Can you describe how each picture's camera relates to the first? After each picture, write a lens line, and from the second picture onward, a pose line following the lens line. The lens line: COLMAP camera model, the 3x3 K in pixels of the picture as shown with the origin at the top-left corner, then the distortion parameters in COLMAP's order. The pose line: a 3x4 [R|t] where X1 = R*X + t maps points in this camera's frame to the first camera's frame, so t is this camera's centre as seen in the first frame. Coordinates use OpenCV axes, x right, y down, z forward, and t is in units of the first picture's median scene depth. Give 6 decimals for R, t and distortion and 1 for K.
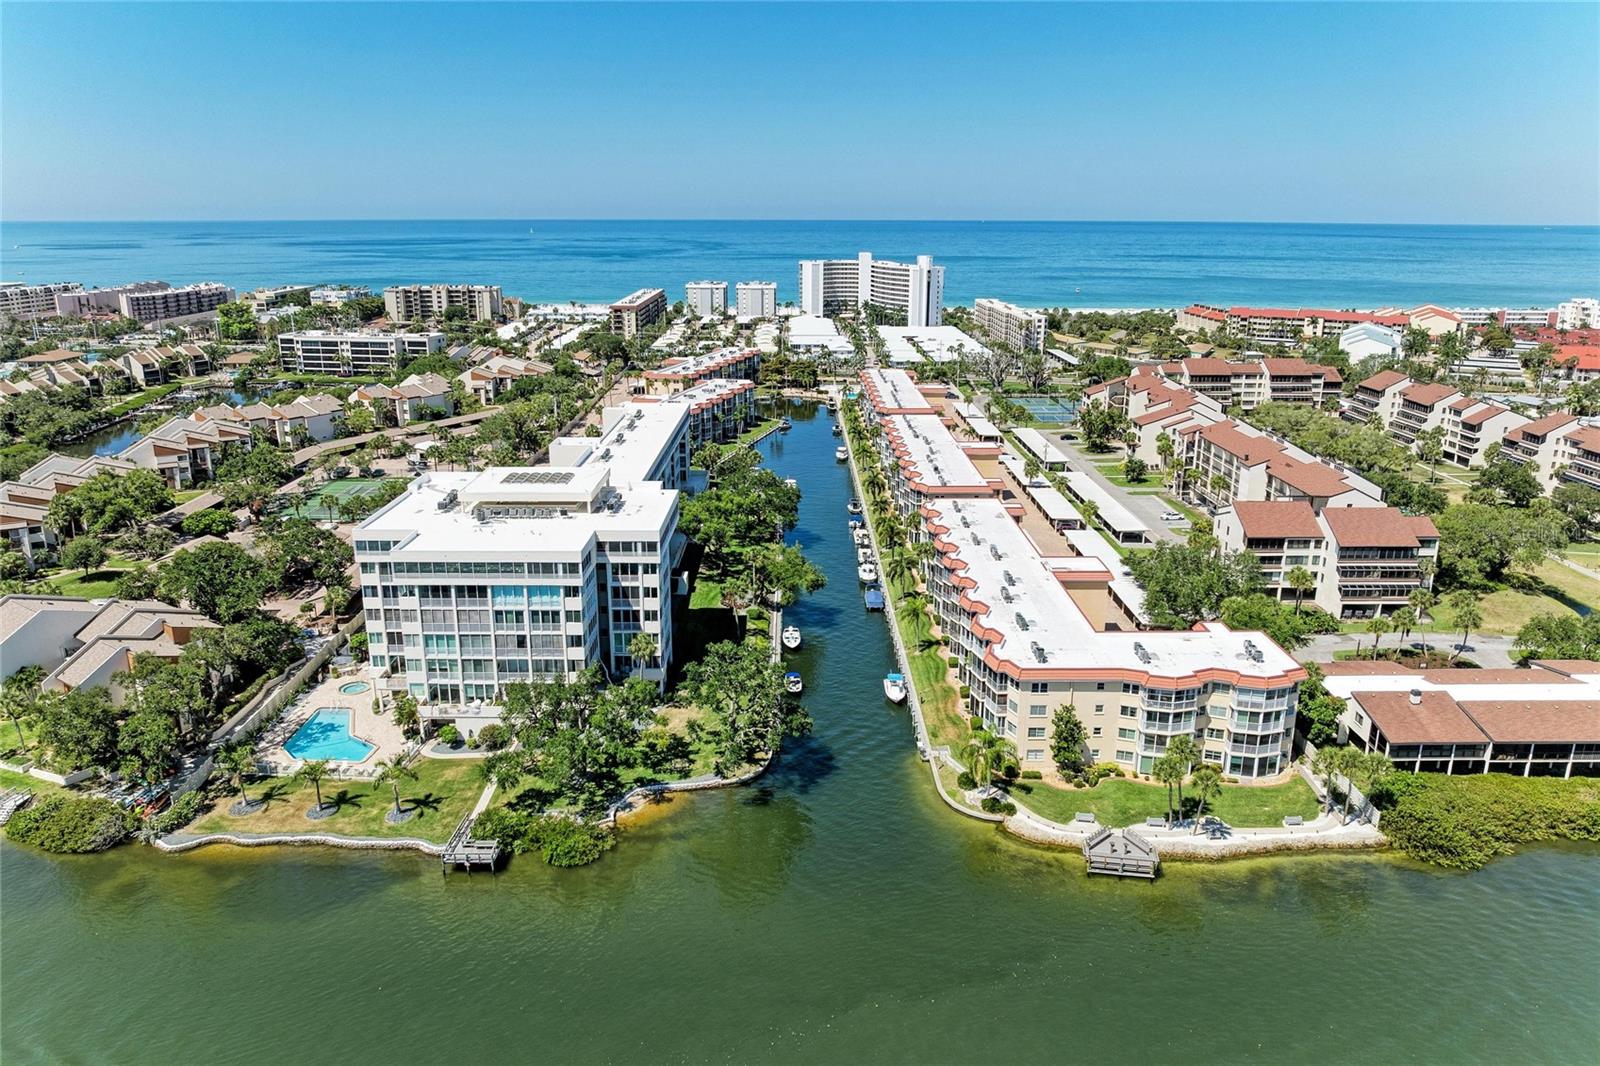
lens RADIAL K [[1113.9, 0, 804.7], [0, 1113.9, 534.5], [0, 0, 1]] dist [-0.014016, 0.000918]
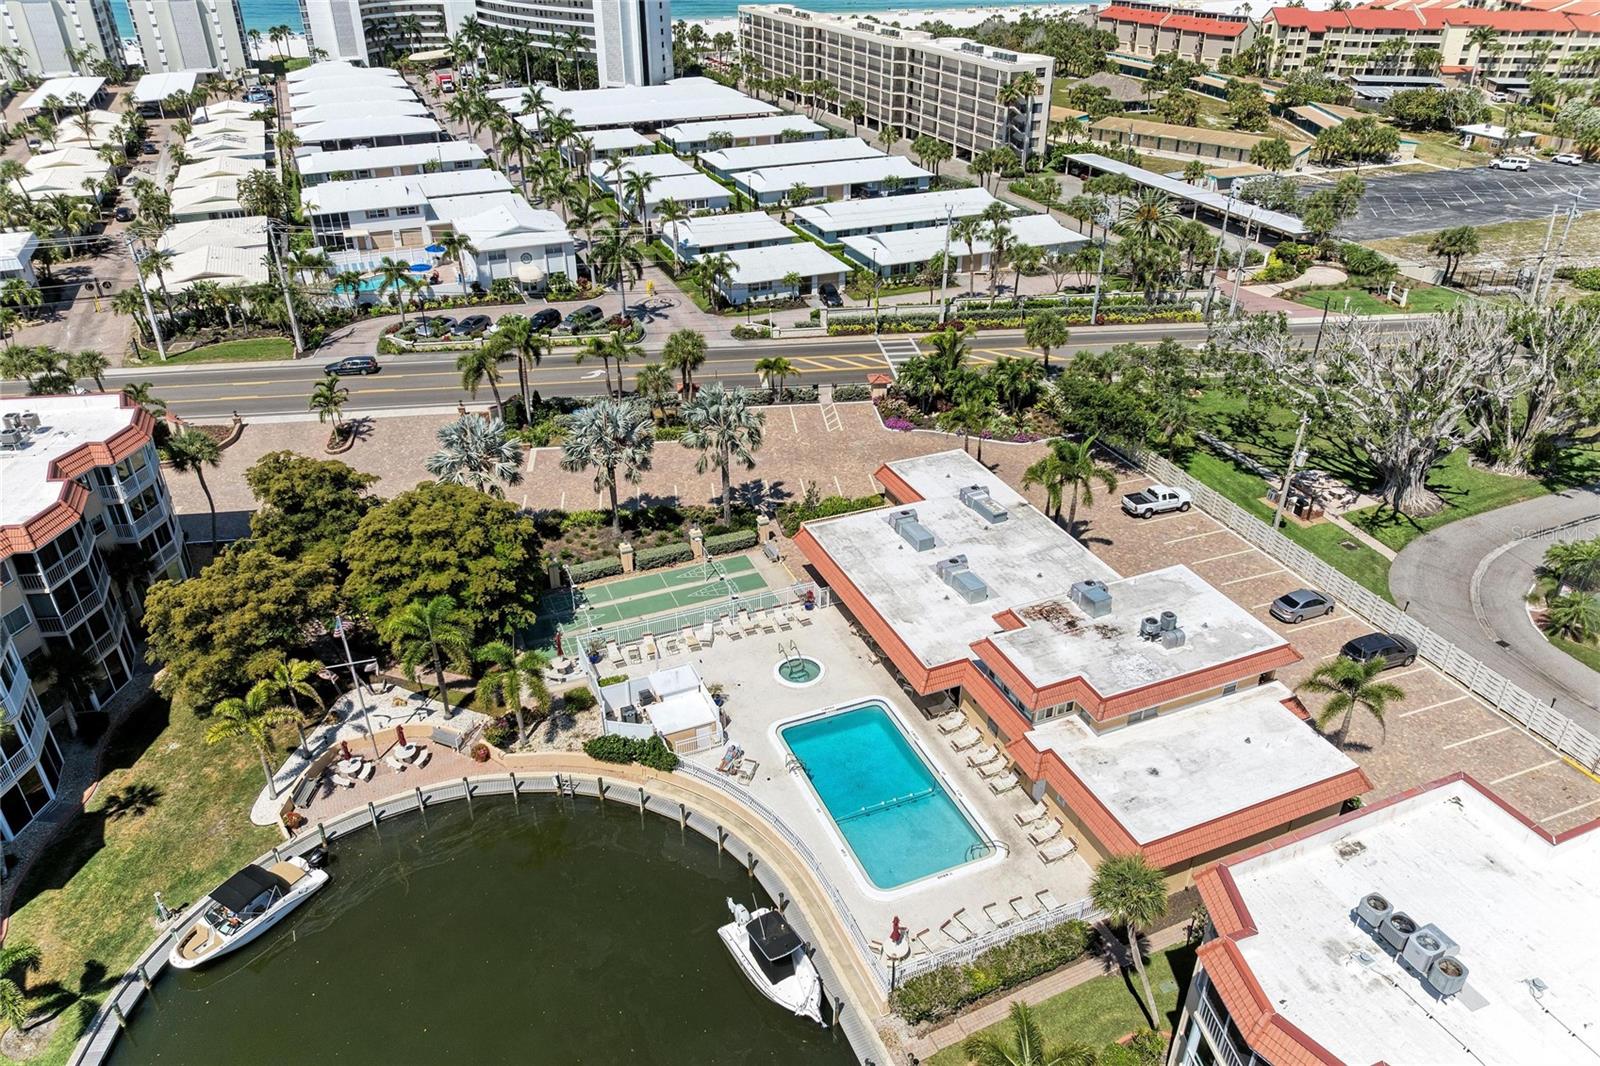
lens RADIAL K [[1122.0, 0, 804.7], [0, 1122.0, 533.0], [0, 0, 1]] dist [-0.035468, 0.030006]
pose [[0.925149, -0.190690, 0.328233, -0.009762], [0.105157, 0.959572, 0.261080, -0.295802], [-0.364748, -0.207022, 0.907800, 1.310085]]
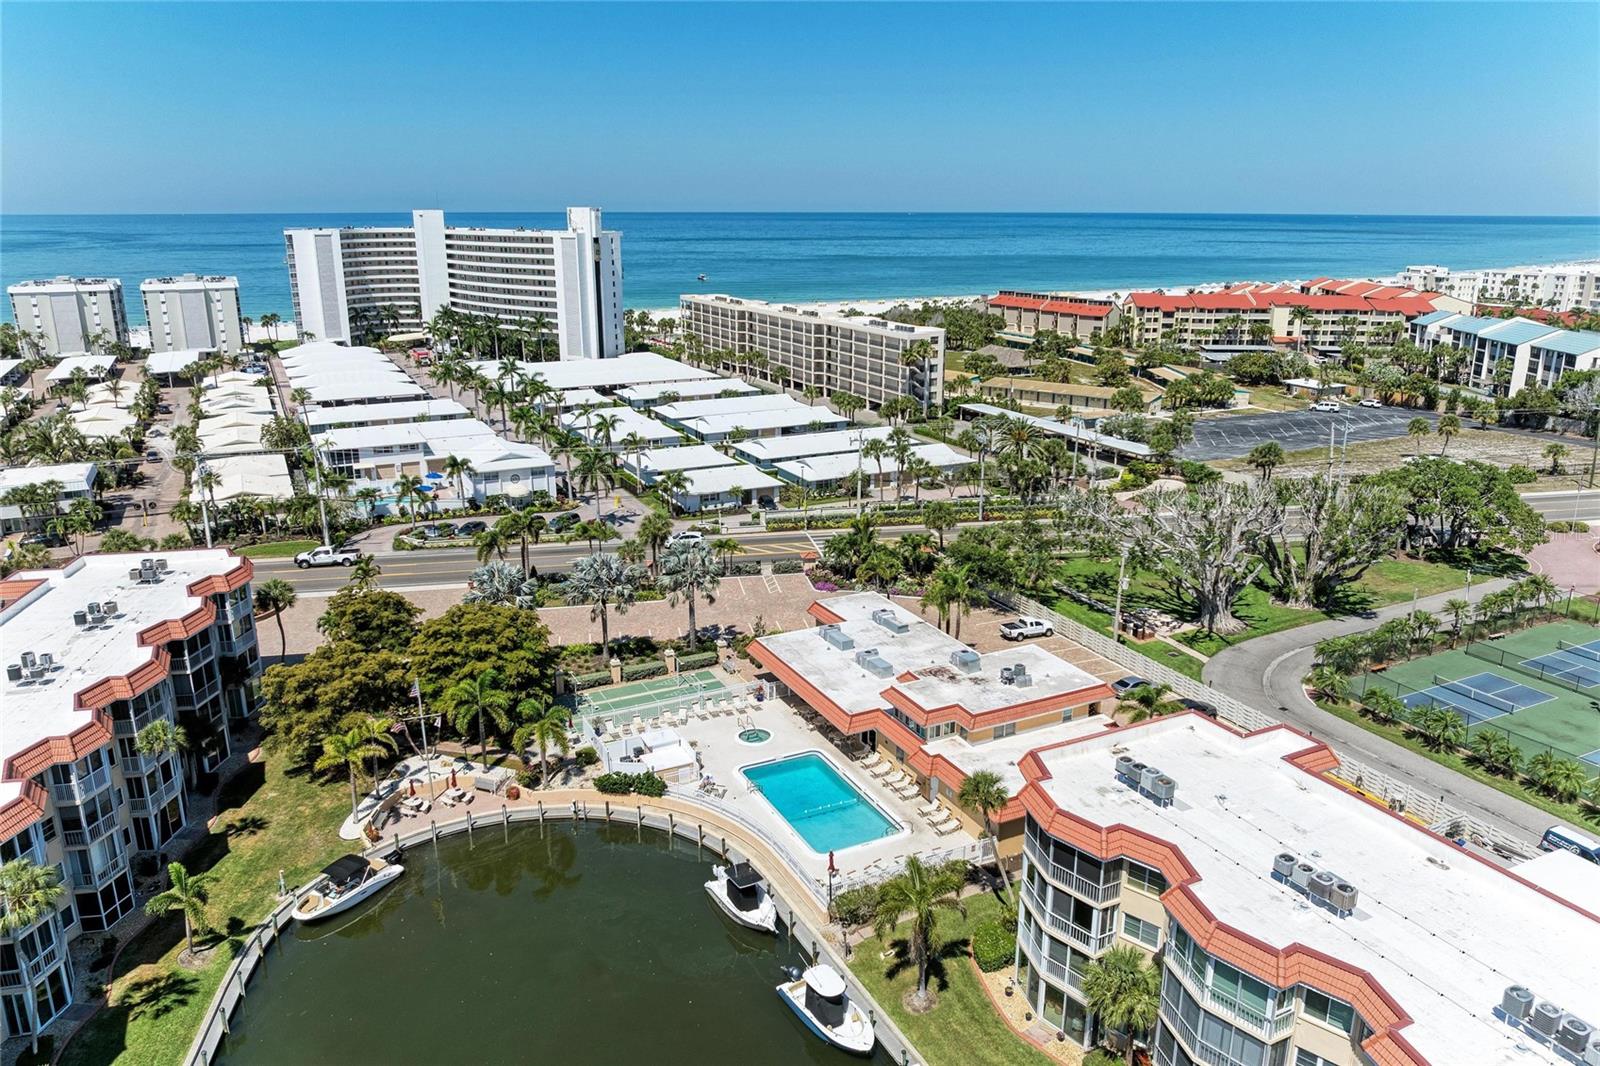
lens RADIAL K [[1115.0, 0, 803.2], [0, 1115.0, 536.8], [0, 0, 1]] dist [-0.002545, -0.023013]
pose [[0.899617, -0.125087, 0.418381, -0.052544], [0.121645, 0.991956, 0.035008, -0.267860], [-0.419395, 0.019400, 0.907597, 1.224663]]
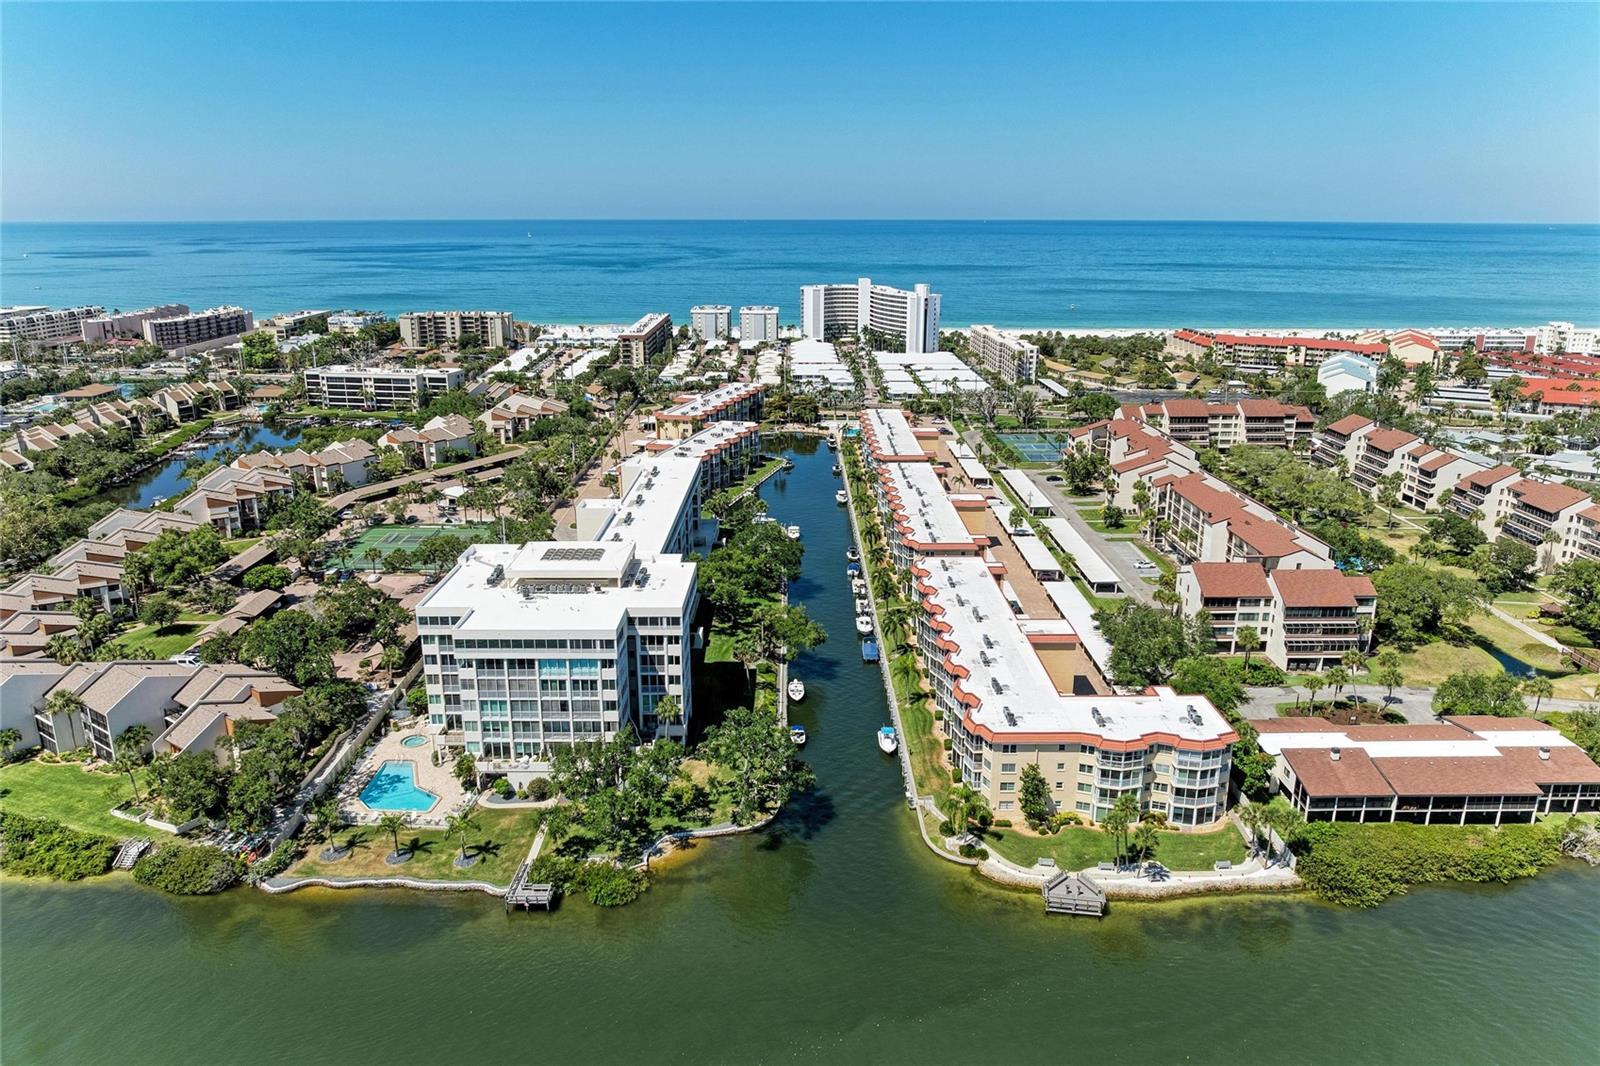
lens RADIAL K [[1113.9, 0, 804.7], [0, 1113.9, 534.5], [0, 0, 1]] dist [-0.014016, 0.000918]
pose [[0.999999, -0.001460, -0.000864, -0.001419], [0.001461, 0.999998, 0.001498, -0.044024], [0.000862, -0.001499, 0.999999, -0.083033]]
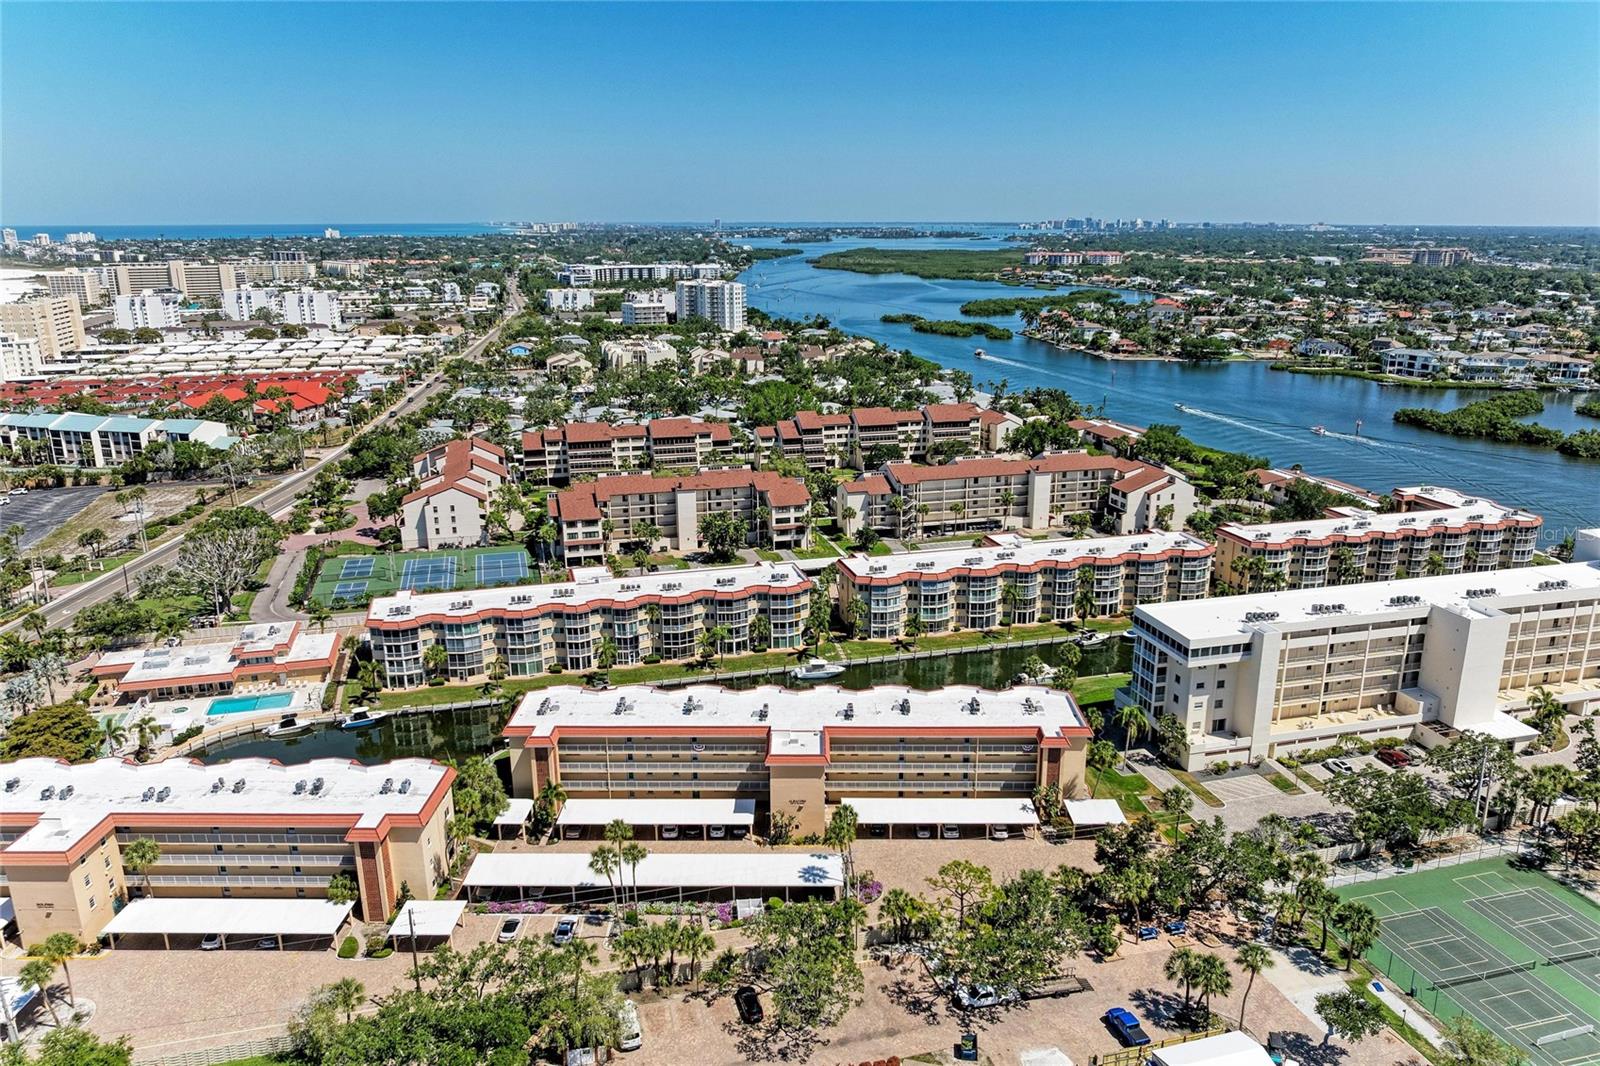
lens RADIAL K [[1115.0, 0, 803.2], [0, 1115.0, 536.8], [0, 0, 1]] dist [-0.002545, -0.023013]
pose [[-0.258201, -0.267780, 0.928238, -0.661054], [0.264566, 0.904489, 0.334521, -0.429414], [-0.929159, 0.331954, -0.162695, 1.248726]]
